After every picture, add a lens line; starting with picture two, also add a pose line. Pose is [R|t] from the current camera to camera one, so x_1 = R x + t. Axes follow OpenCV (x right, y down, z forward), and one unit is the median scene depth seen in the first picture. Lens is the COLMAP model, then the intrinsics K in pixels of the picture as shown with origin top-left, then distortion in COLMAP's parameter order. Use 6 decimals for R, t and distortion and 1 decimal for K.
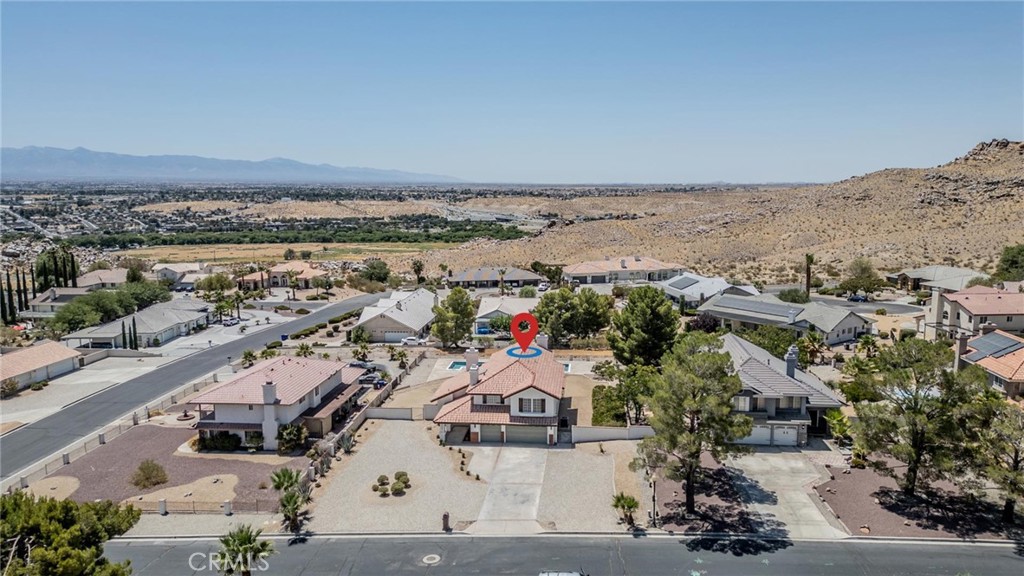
lens RADIAL K [[717.9, 0, 513.9], [0, 717.9, 287.4], [0, 0, 1]] dist [0.072022, -0.070887]
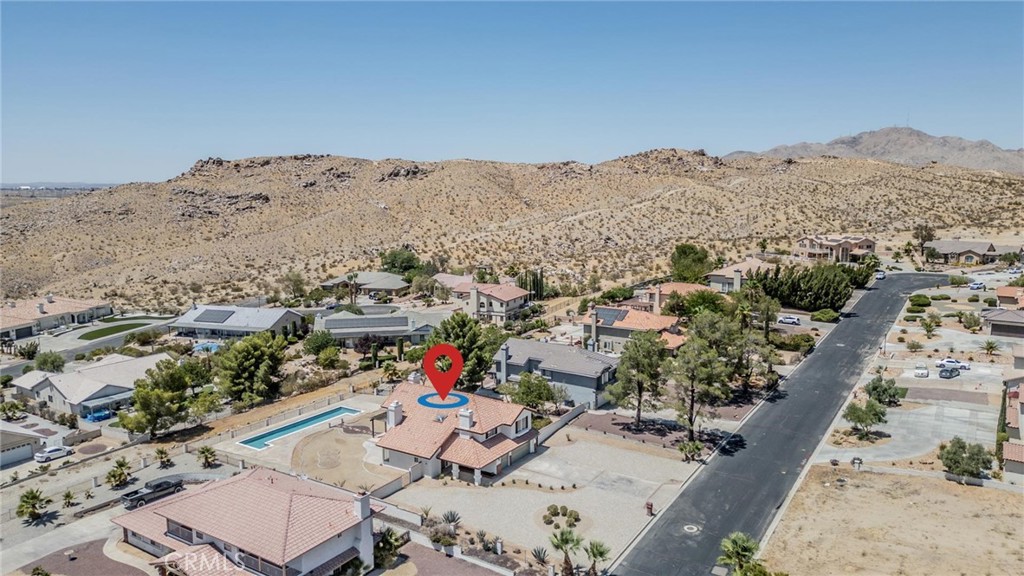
lens RADIAL K [[717.9, 0, 513.9], [0, 717.9, 287.4], [0, 0, 1]] dist [0.072022, -0.070887]
pose [[0.455264, -0.122179, 0.881934, -0.949148], [0.128321, 0.989202, 0.070799, -0.135002], [-0.881061, 0.080938, 0.466026, 0.437216]]
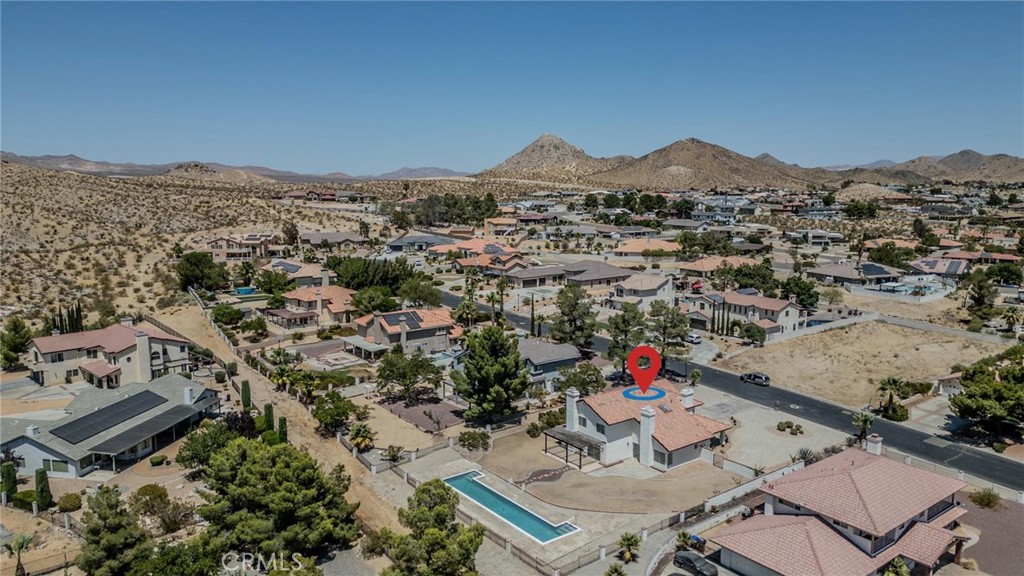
lens RADIAL K [[717.9, 0, 513.9], [0, 717.9, 287.4], [0, 0, 1]] dist [0.072022, -0.070887]
pose [[-0.691730, -0.096909, 0.715624, -0.687696], [0.109000, 0.965591, 0.236120, -0.357858], [-0.713883, 0.241334, -0.657365, 1.963283]]
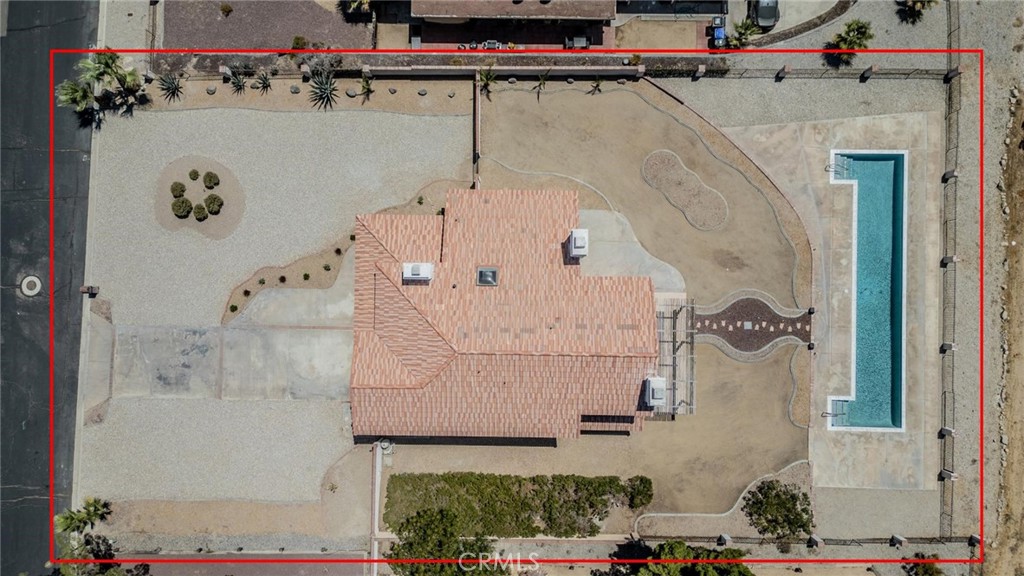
lens RADIAL K [[717.9, 0, 513.9], [0, 717.9, 287.4], [0, 0, 1]] dist [0.072022, -0.070887]
pose [[0.091959, 0.995746, 0.005856, -0.037556], [-0.128345, 0.006021, 0.991711, -0.413755], [0.987457, -0.091949, 0.128352, 1.022433]]
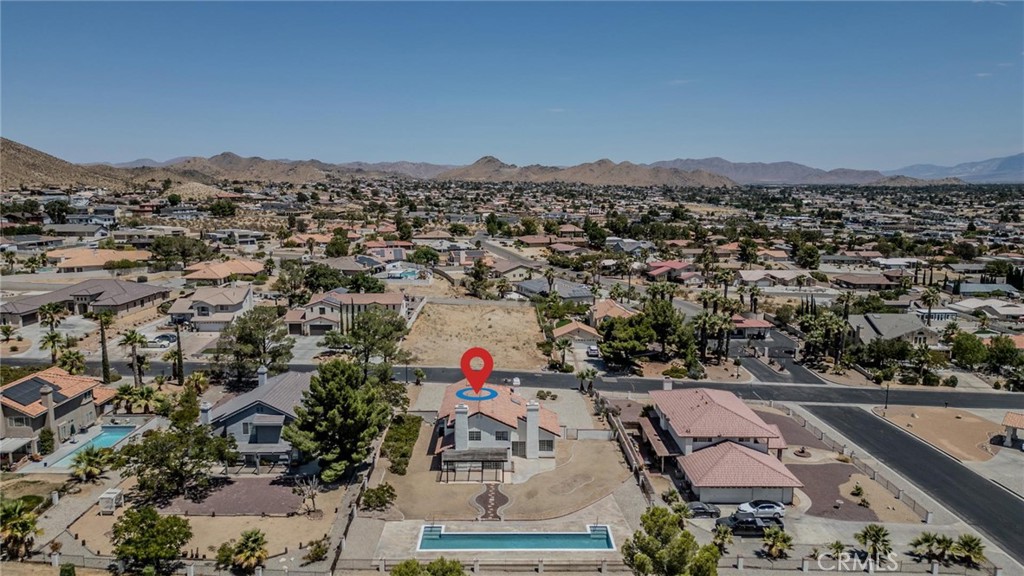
lens RADIAL K [[717.9, 0, 513.9], [0, 717.9, 287.4], [0, 0, 1]] dist [0.072022, -0.070887]
pose [[-0.992283, 0.023815, -0.121688, 0.099532], [-0.012070, 0.958170, 0.285946, -0.391407], [0.123407, 0.285209, -0.950488, 2.151929]]
